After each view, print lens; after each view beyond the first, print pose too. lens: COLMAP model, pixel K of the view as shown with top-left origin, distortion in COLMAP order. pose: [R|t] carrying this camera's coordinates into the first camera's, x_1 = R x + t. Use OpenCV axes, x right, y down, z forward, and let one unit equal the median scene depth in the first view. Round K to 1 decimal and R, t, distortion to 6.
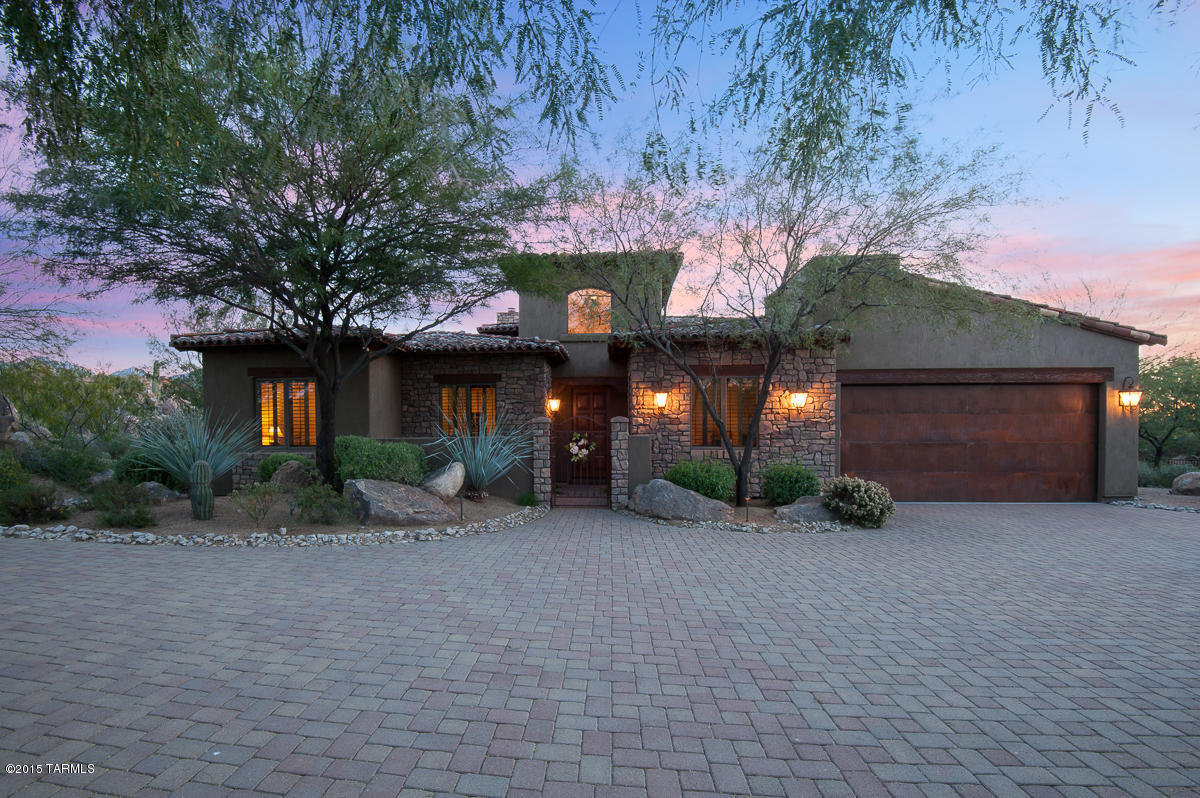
lens RADIAL K [[568.1, 0, 644.8], [0, 568.1, 435.1], [0, 0, 1]] dist [-0.021435, -0.000769]
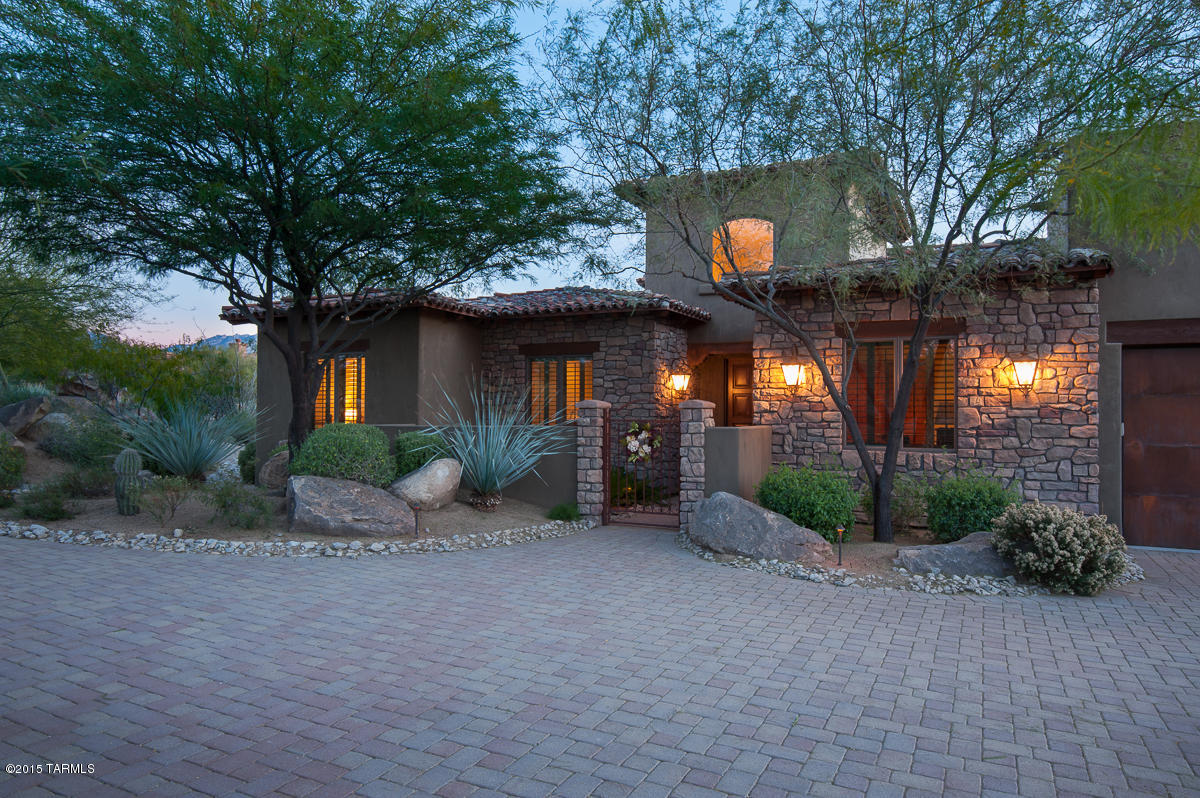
lens RADIAL K [[780.8, 0, 548.9], [0, 780.8, 398.8], [0, 0, 1]] dist [0.007421, 0.000698]
pose [[0.929017, 0.002839, -0.370025, 0.106048], [-0.014301, 0.999499, -0.028235, -0.003249], [0.369760, 0.031523, 0.928593, 0.027388]]
